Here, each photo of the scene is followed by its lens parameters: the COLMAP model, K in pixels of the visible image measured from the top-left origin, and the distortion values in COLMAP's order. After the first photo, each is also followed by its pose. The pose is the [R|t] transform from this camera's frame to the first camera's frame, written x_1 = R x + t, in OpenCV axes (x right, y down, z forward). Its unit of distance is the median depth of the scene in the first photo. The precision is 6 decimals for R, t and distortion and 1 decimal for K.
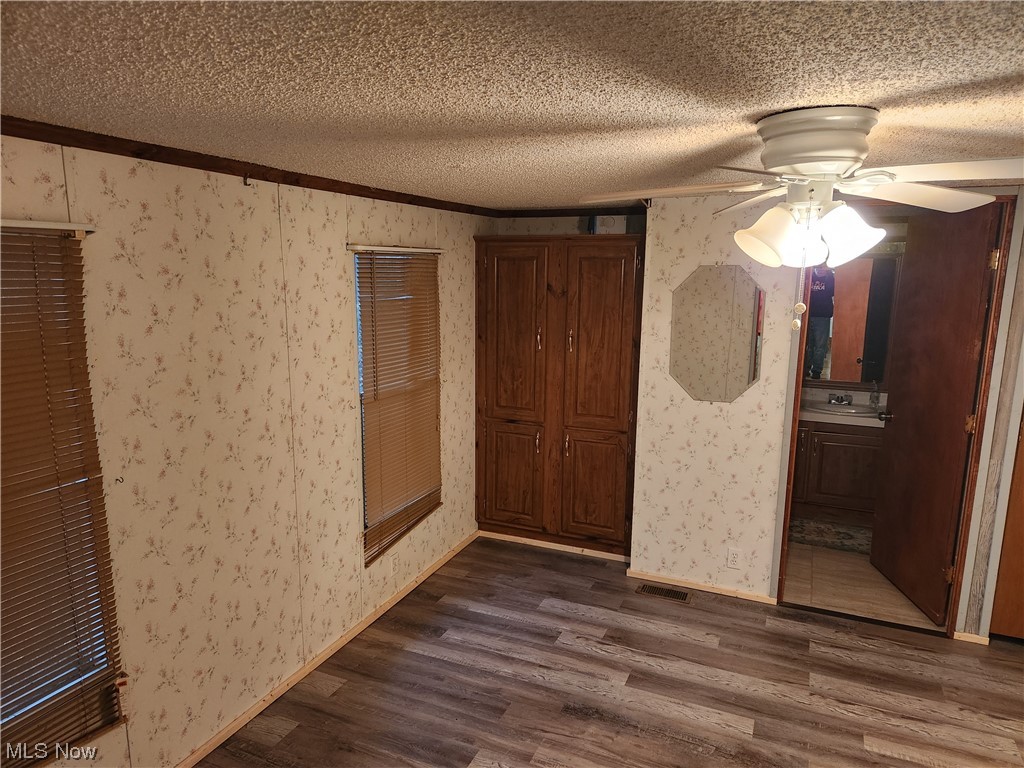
lens RADIAL K [[683.9, 0, 511.8], [0, 683.9, 387.7], [0, 0, 1]] dist [0.020865, -0.011173]
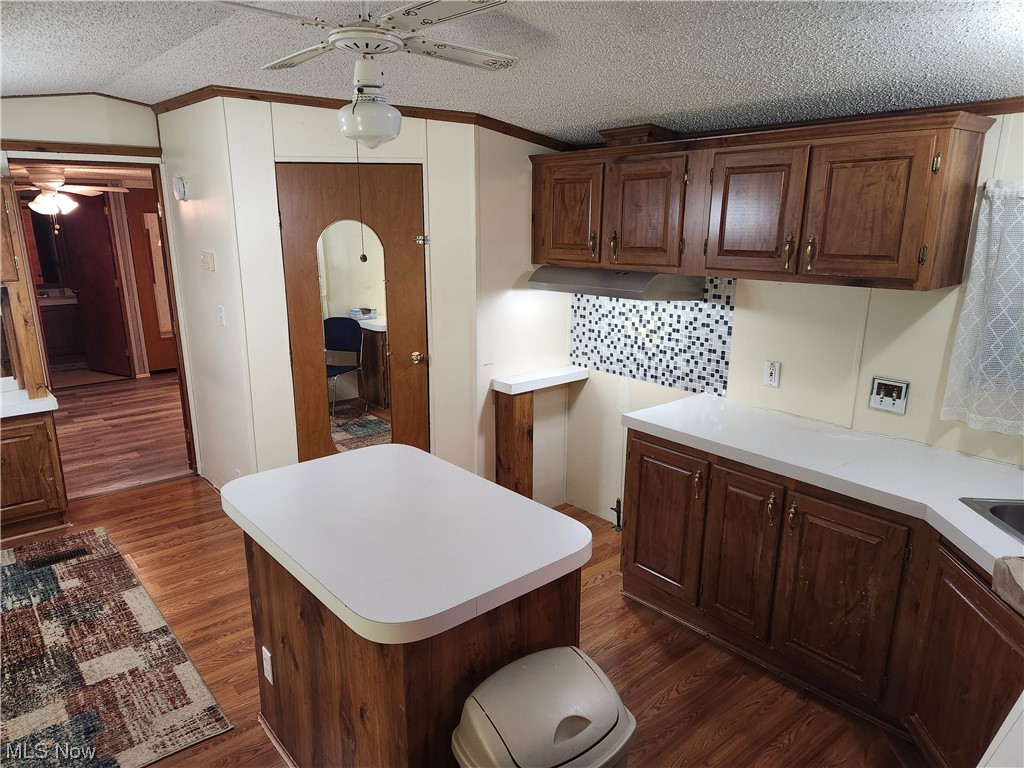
lens RADIAL K [[683.9, 0, 520.1], [0, 683.9, 391.0], [0, 0, 1]] dist [0.020865, -0.011173]
pose [[0.413638, -0.239604, 0.878347, -1.078057], [0.176446, 0.967554, 0.180846, 0.270678], [-0.893180, 0.080176, 0.442495, -1.458610]]
